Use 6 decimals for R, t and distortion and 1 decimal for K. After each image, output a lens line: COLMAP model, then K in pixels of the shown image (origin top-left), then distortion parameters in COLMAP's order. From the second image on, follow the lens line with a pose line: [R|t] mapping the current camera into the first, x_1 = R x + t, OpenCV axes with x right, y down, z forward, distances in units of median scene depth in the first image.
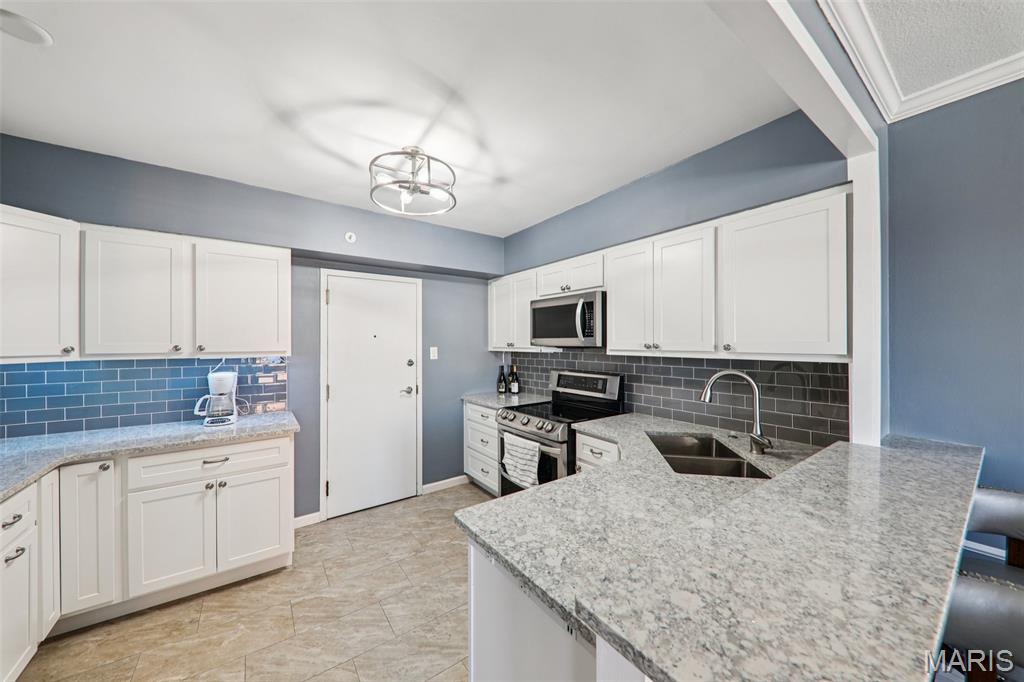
lens RADIAL K [[354.1, 0, 507.1], [0, 354.1, 340.9], [0, 0, 1]] dist [0.005592, -0.002244]
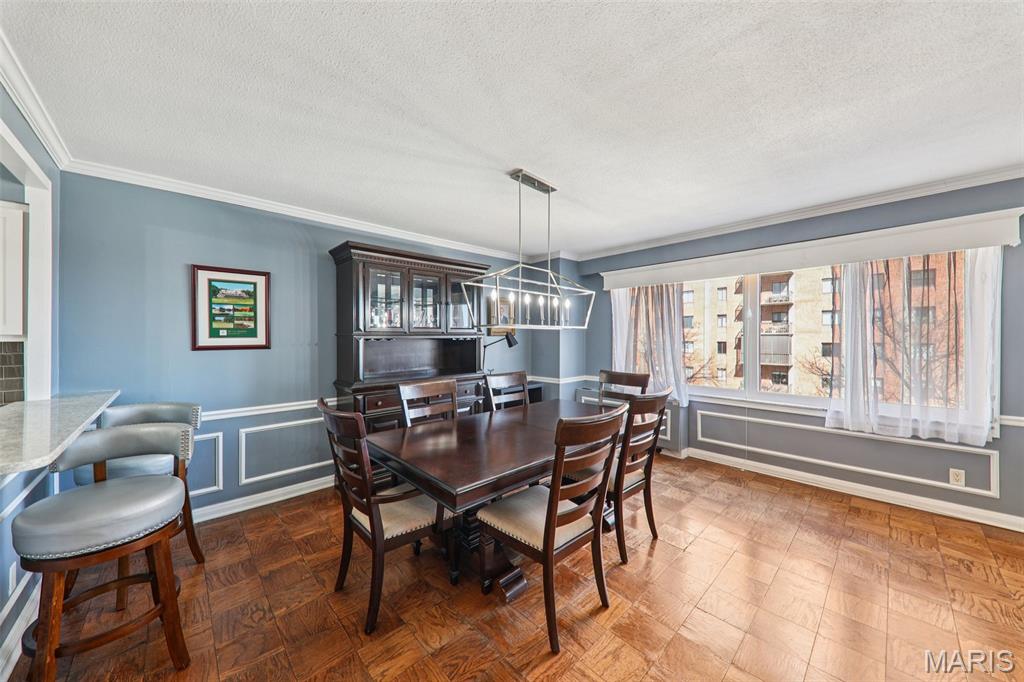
lens RADIAL K [[354.1, 0, 514.3], [0, 354.1, 338.9], [0, 0, 1]] dist [0.005592, -0.002244]
pose [[-0.138010, 0.002777, 0.990427, -0.339750], [-0.003934, 0.999987, -0.003352, 0.029742], [-0.990423, -0.004359, -0.137997, -0.354227]]
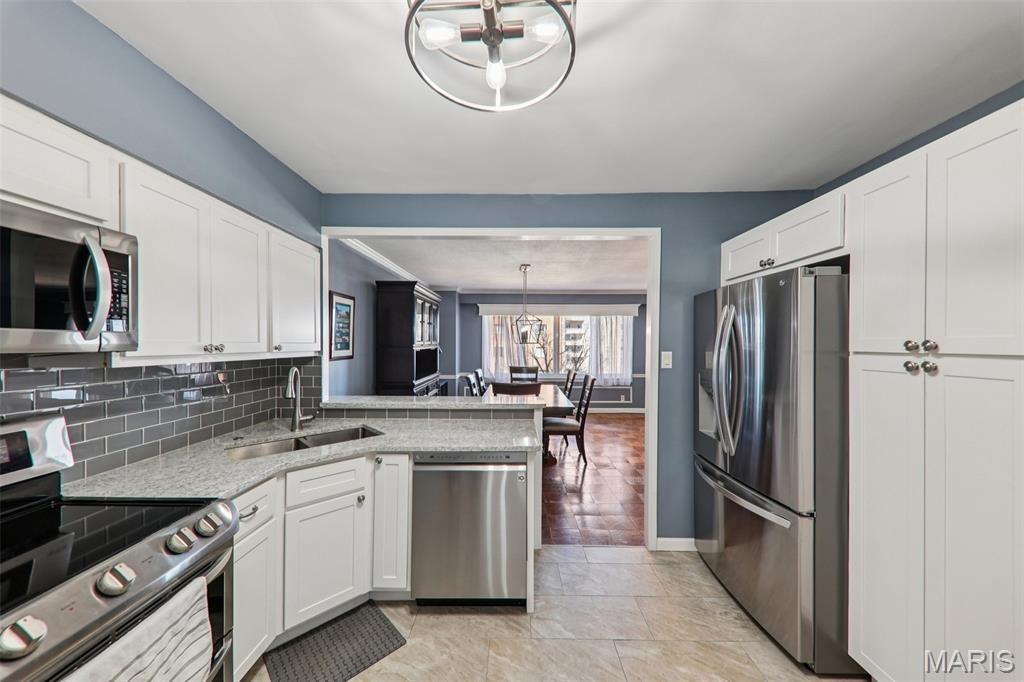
lens RADIAL K [[354.1, 0, 513.6], [0, 354.1, 344.8], [0, 0, 1]] dist [0.005592, -0.002244]
pose [[-0.811874, -0.002156, 0.583828, -0.438374], [-0.004288, 0.999988, -0.002270, 0.005482], [-0.583816, -0.004347, -0.811874, 1.051081]]
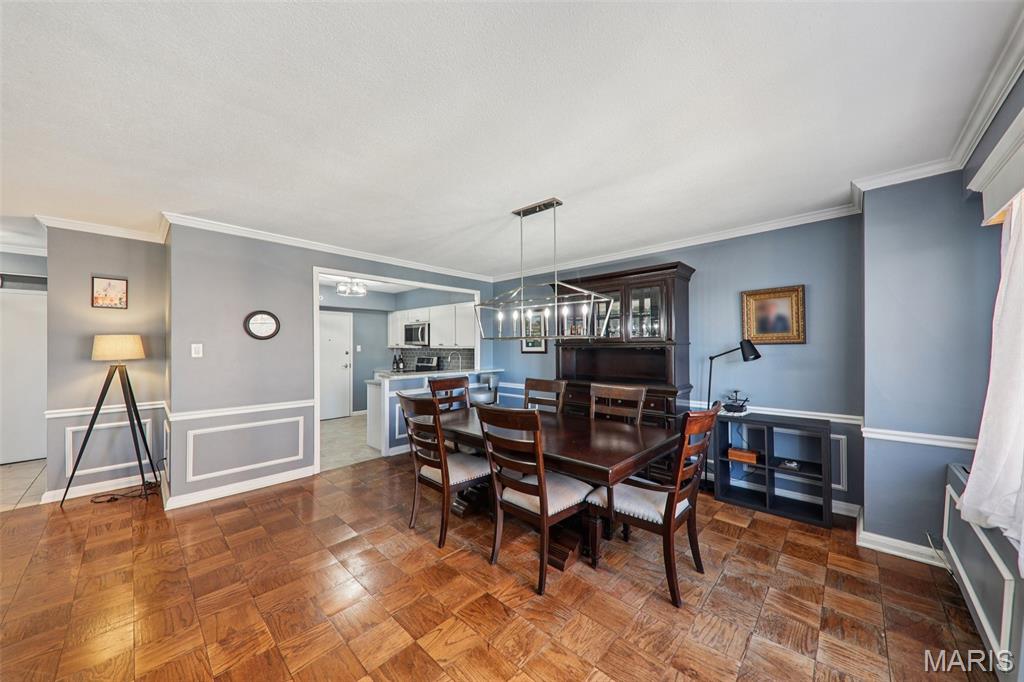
lens RADIAL K [[354.1, 0, 505.1], [0, 354.1, 345.7], [0, 0, 1]] dist [0.005592, -0.002244]
pose [[0.982013, 0.003696, 0.188777, 0.321722], [-0.004040, 0.999991, 0.001433, 0.016269], [-0.188770, -0.002170, 0.982019, -1.590820]]
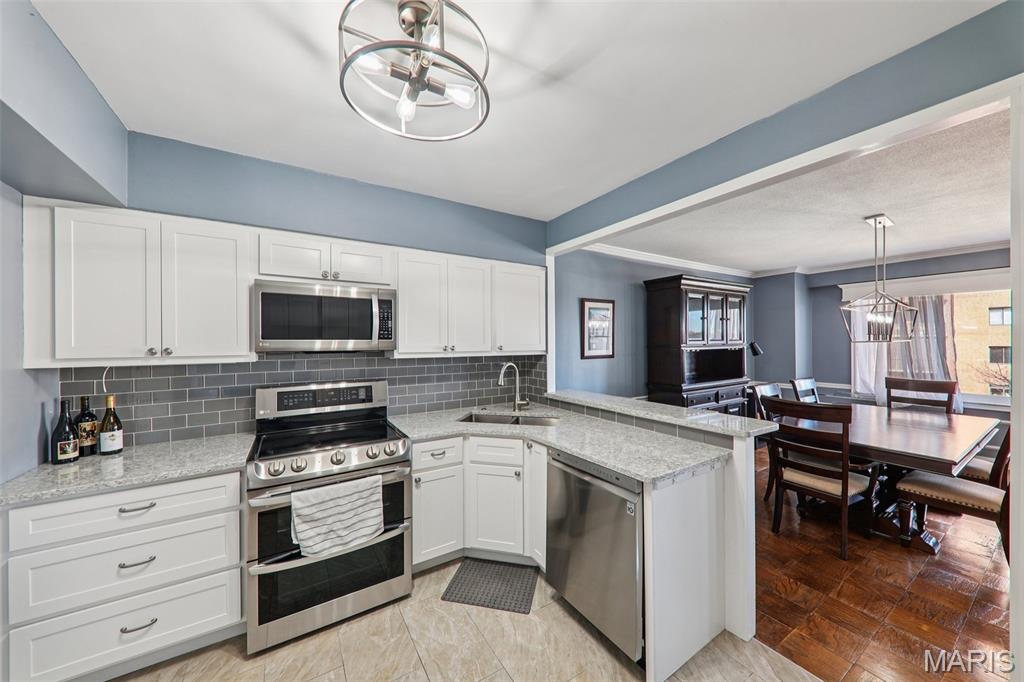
lens RADIAL K [[354.1, 0, 515.8], [0, 354.1, 342.2], [0, 0, 1]] dist [0.005592, -0.002244]
pose [[0.052129, 0.004020, 0.998632, -0.629924], [0.000400, 0.999992, -0.004046, -0.000551], [-0.998640, 0.000610, 0.052127, 0.614366]]
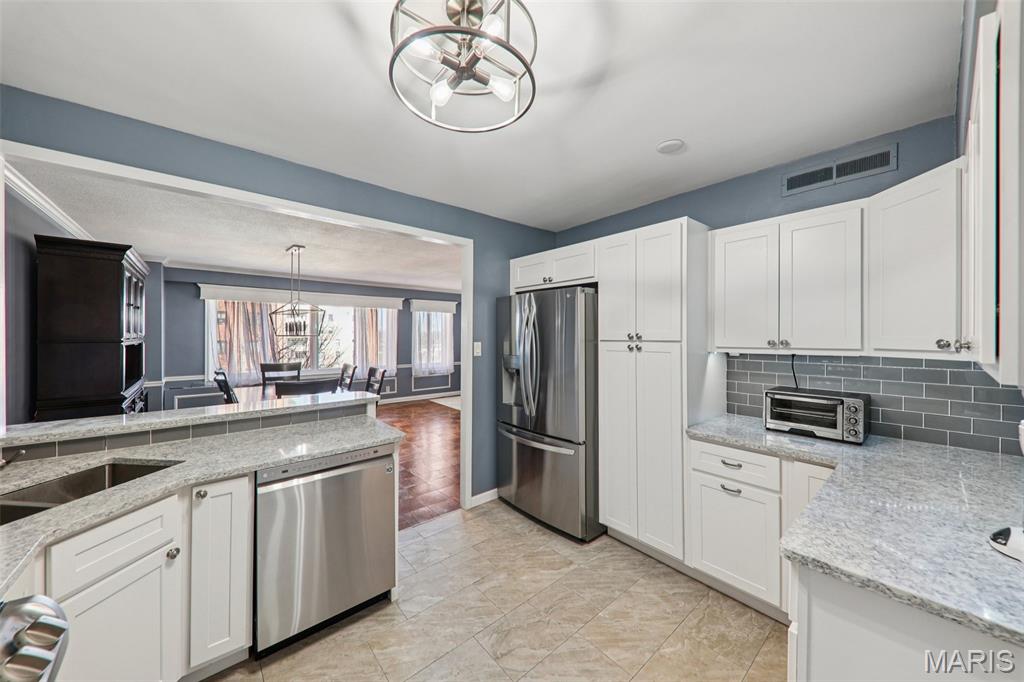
lens RADIAL K [[354.1, 0, 506.7], [0, 354.1, 335.7], [0, 0, 1]] dist [0.005592, -0.002244]
pose [[-0.996295, 0.003230, -0.085945, -0.209389], [0.003698, 0.999979, -0.005286, 0.005326], [0.085926, -0.005585, -0.996286, 1.202408]]
